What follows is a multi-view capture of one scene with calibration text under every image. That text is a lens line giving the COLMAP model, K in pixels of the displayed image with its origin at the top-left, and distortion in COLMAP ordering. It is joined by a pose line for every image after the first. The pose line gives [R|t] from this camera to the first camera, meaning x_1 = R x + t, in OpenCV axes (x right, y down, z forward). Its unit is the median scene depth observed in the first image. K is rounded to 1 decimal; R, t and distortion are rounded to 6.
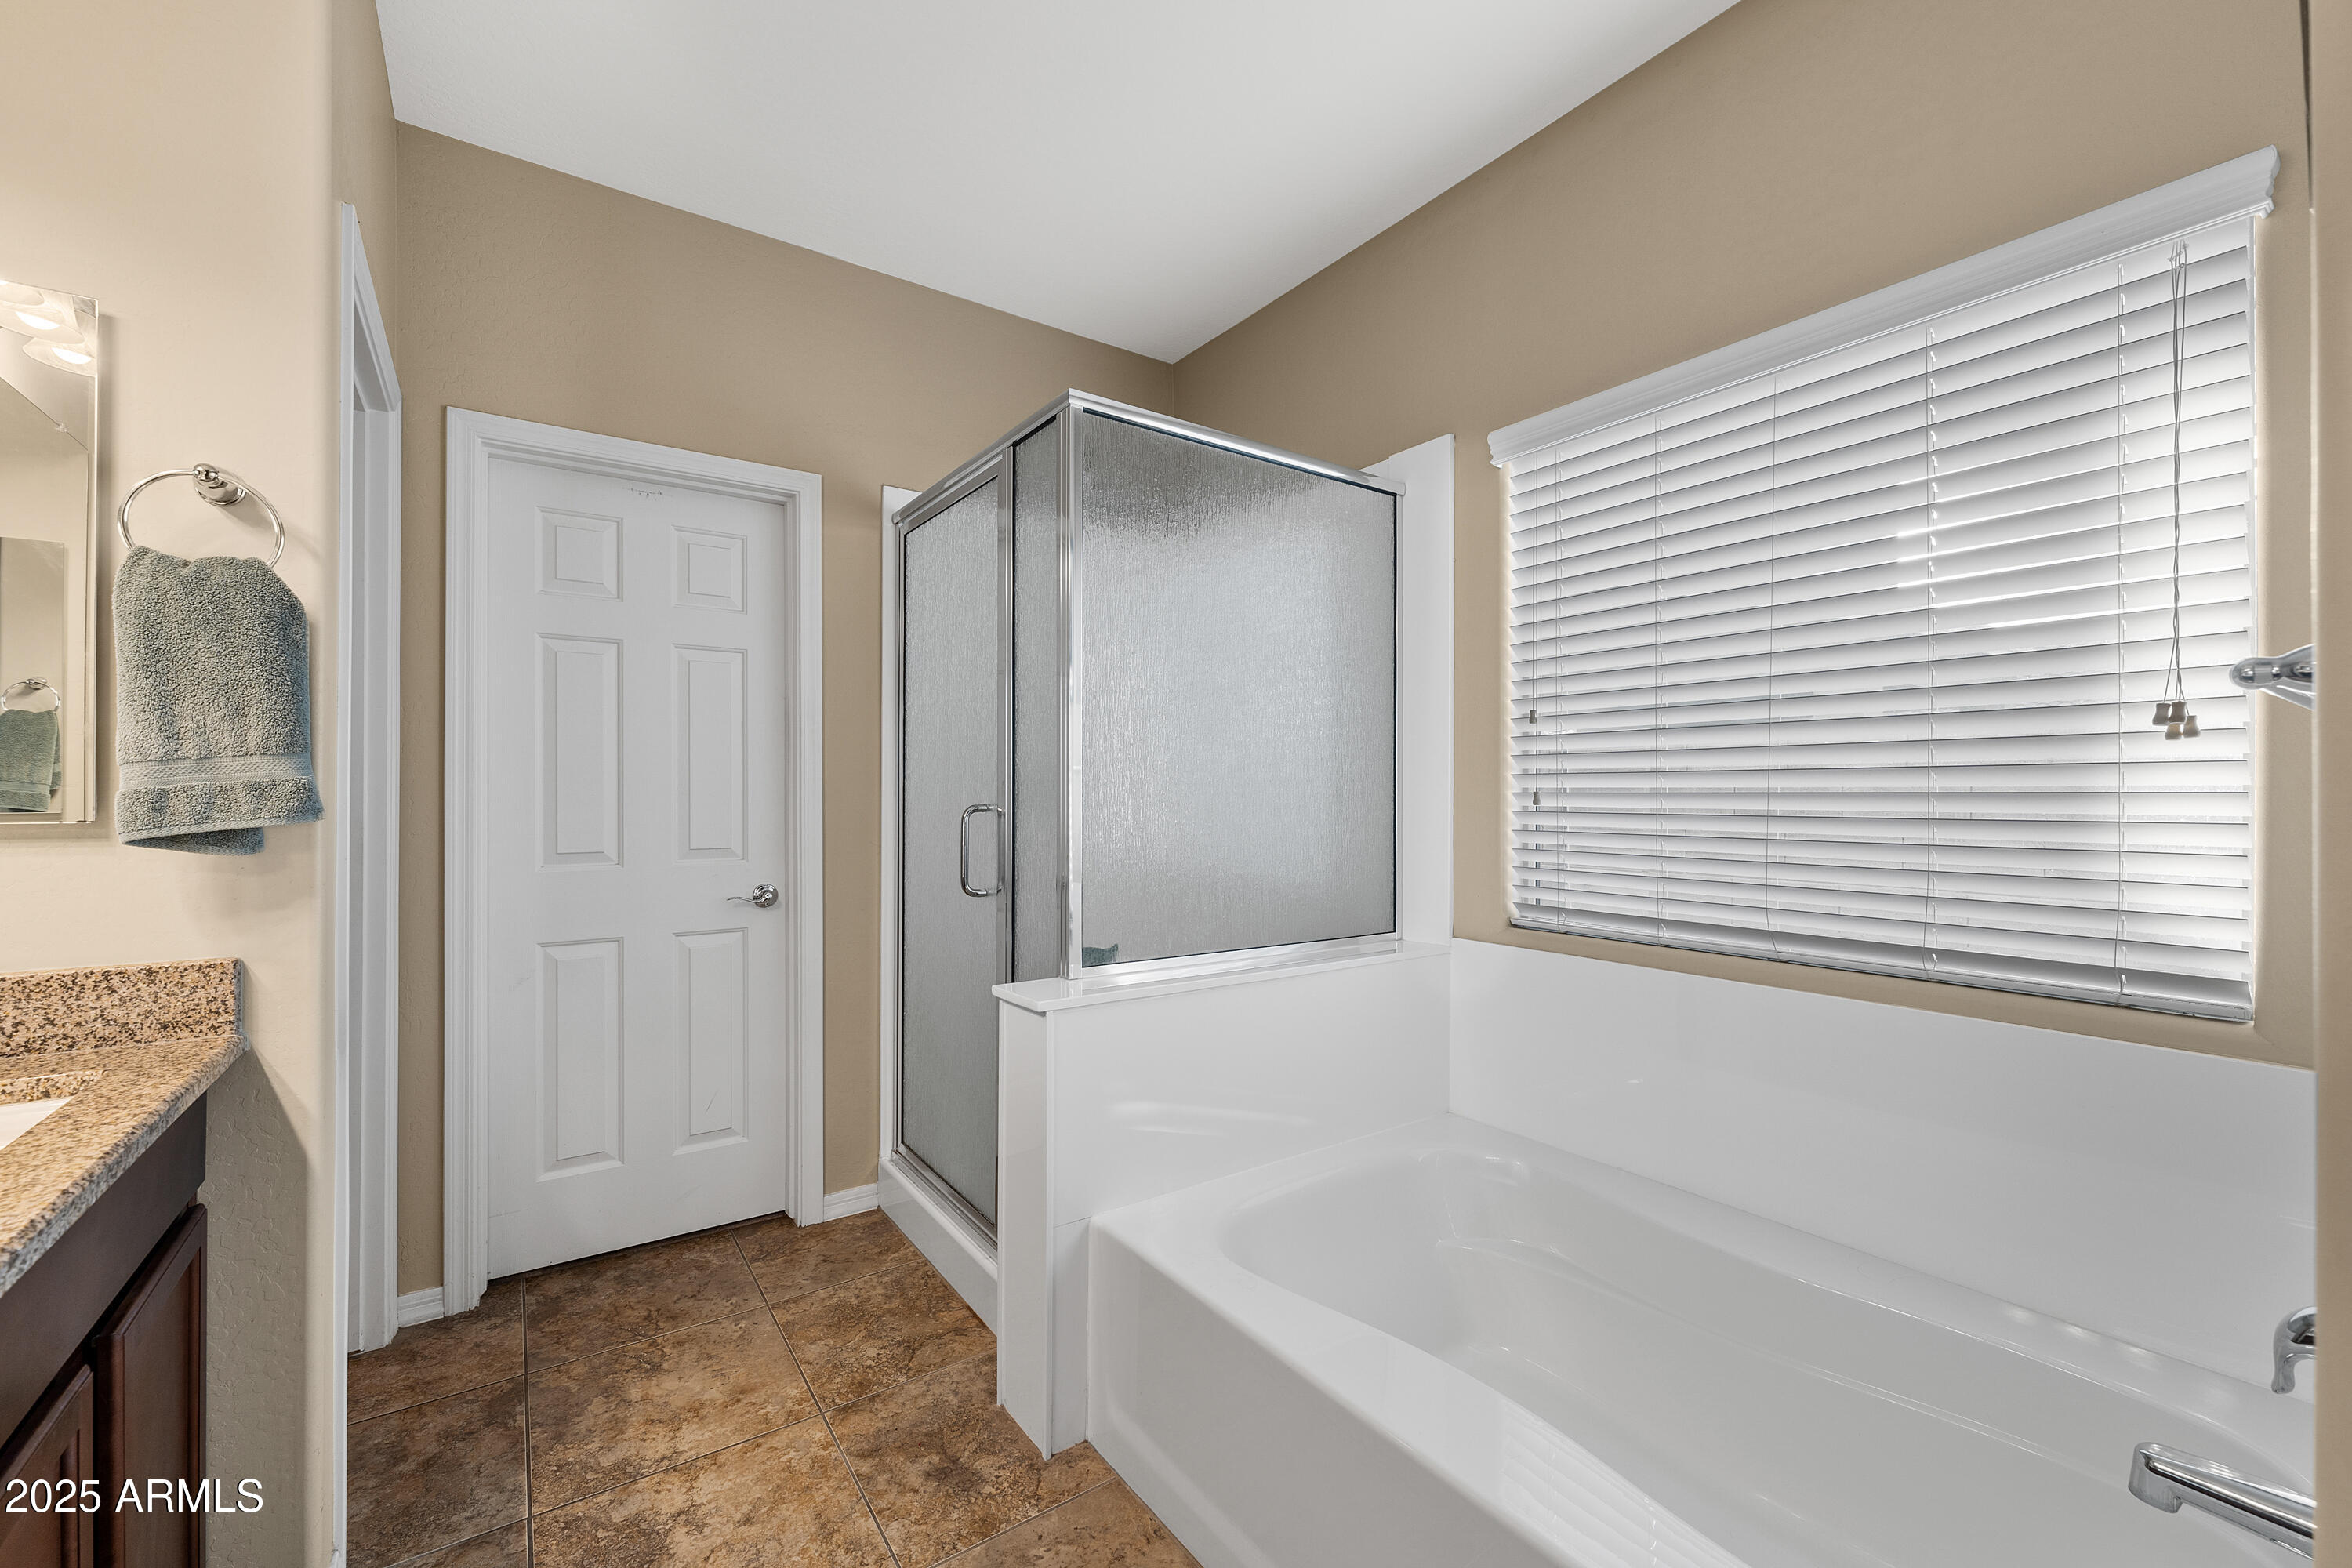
lens RADIAL K [[950.4, 0, 1166.6], [0, 950.4, 788.8], [0, 0, 1]] dist [0.001937, 0.000026]
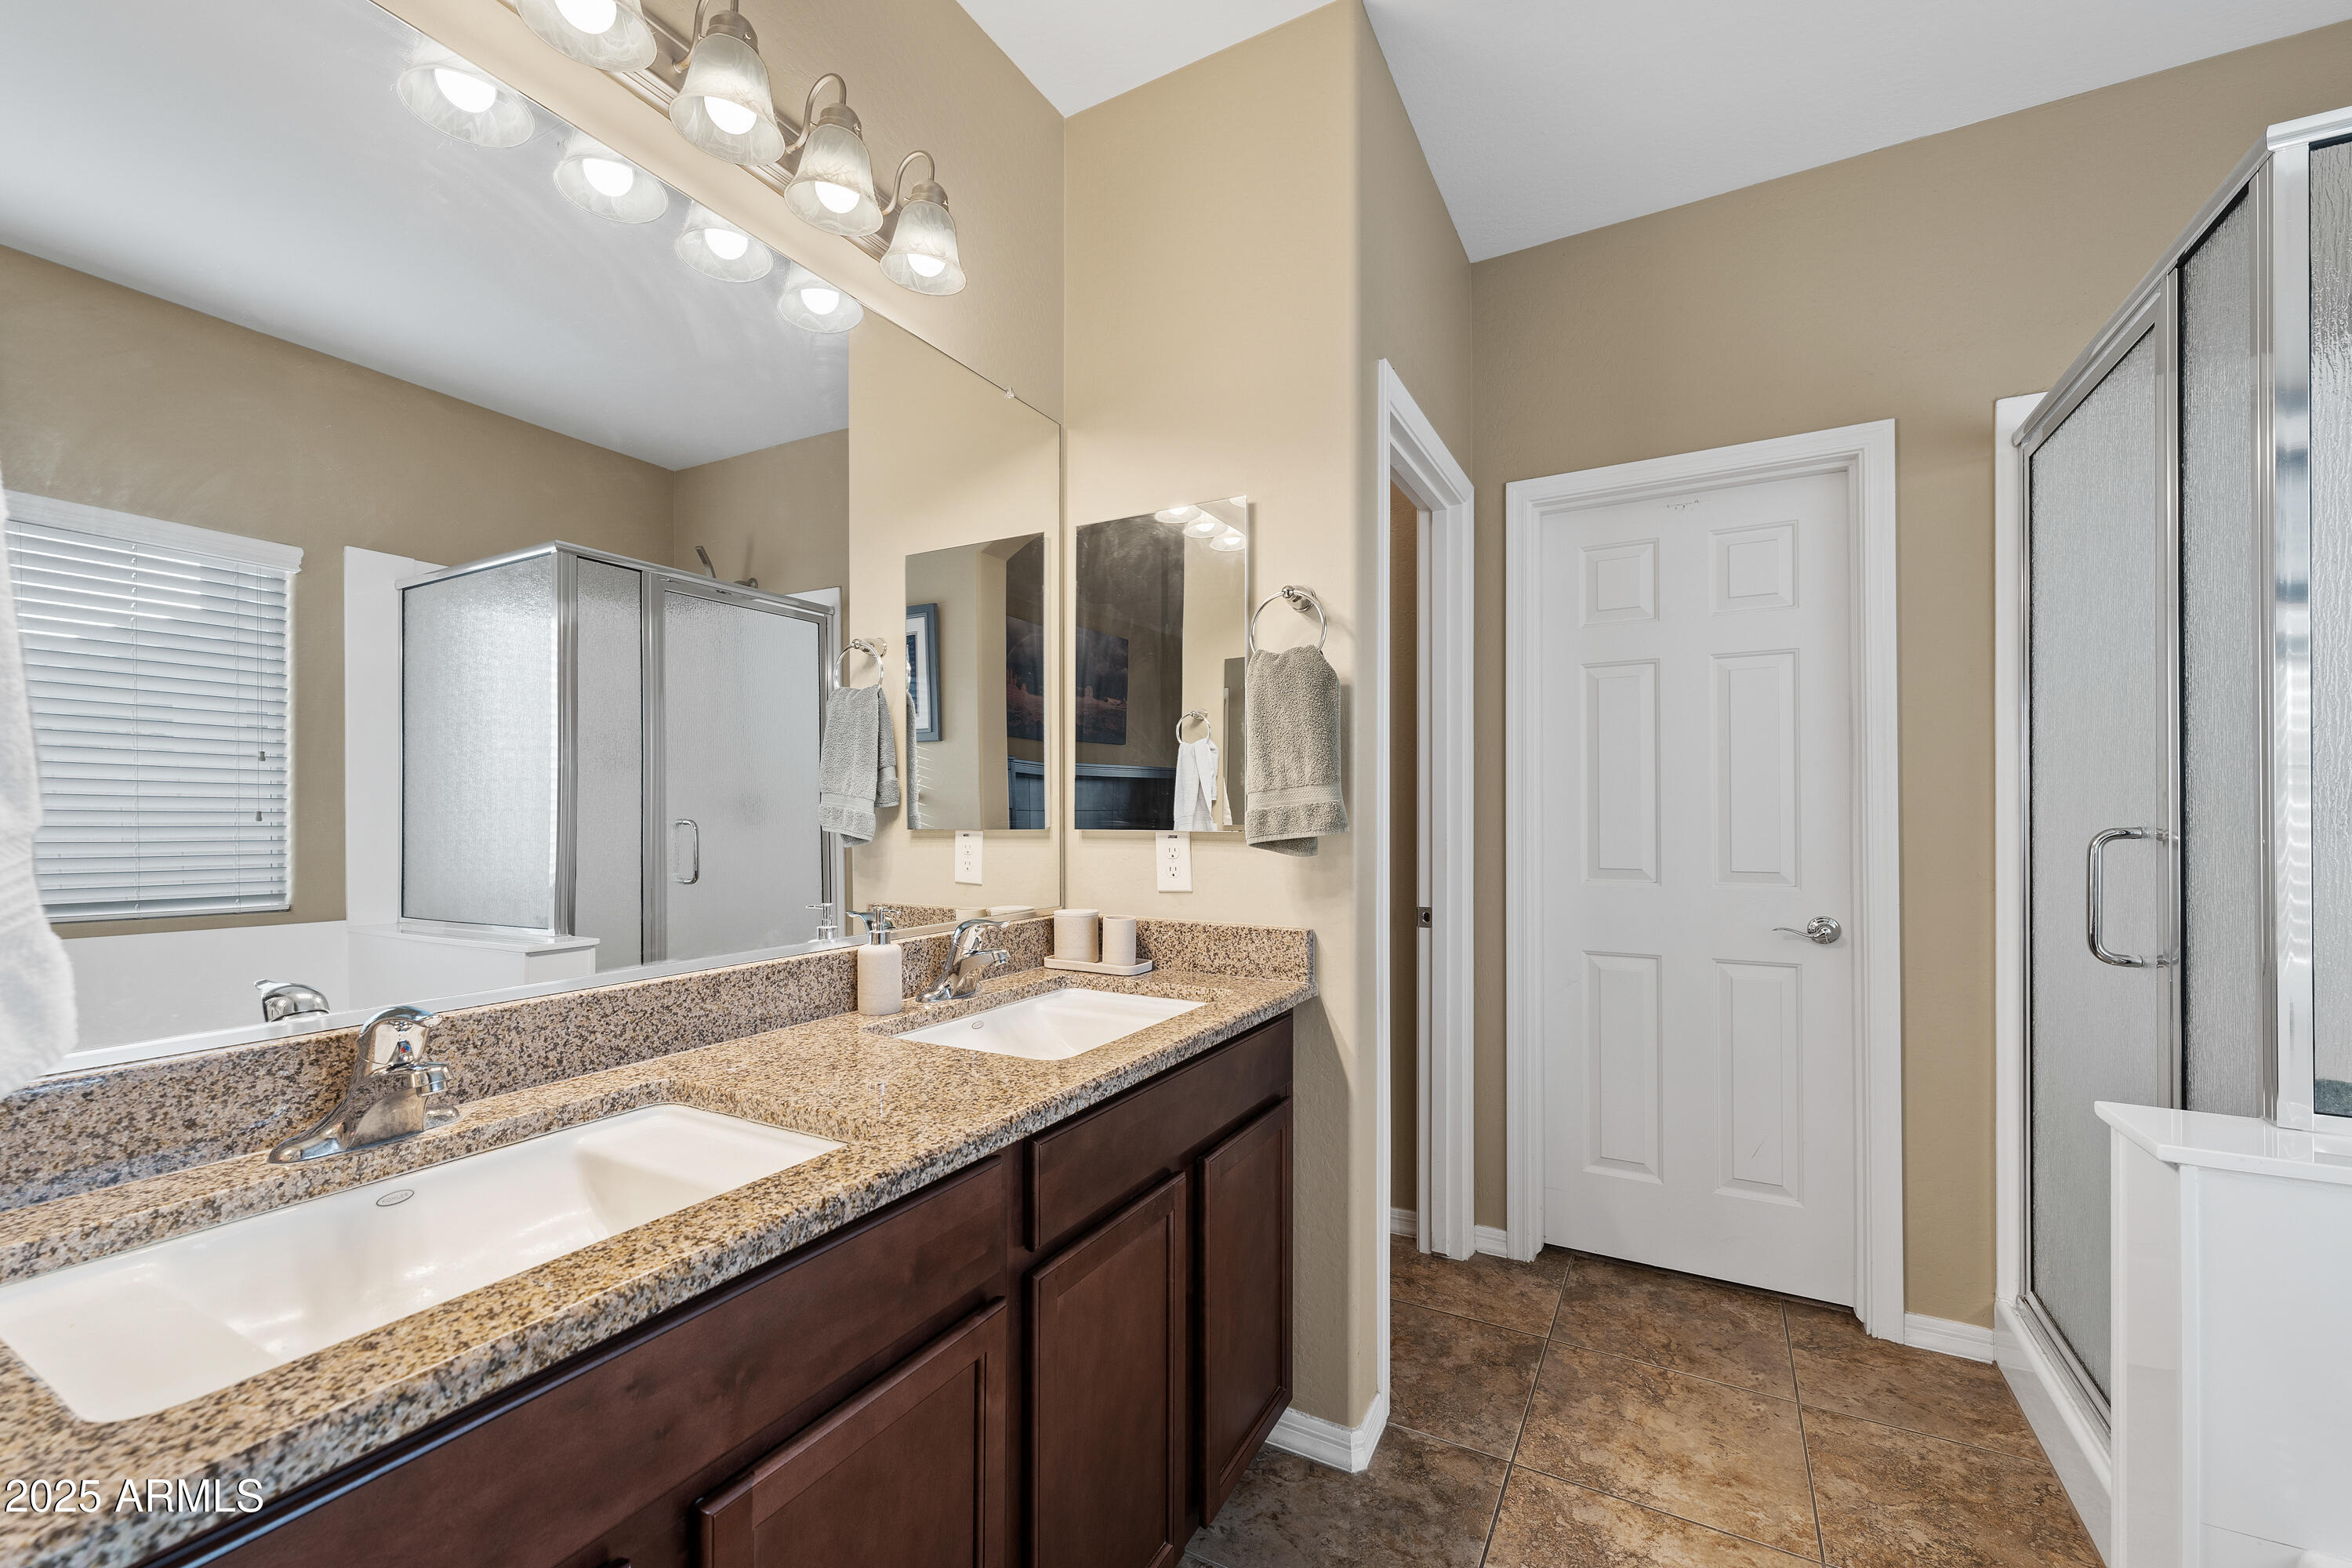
lens RADIAL K [[950.4, 0, 1171.5], [0, 950.4, 804.9], [0, 0, 1]] dist [0.001937, 0.000026]
pose [[0.438823, -0.008377, -0.898534, 0.118345], [0.006778, 0.999959, -0.006012, 0.000073], [0.898548, -0.003452, 0.438862, 0.114908]]
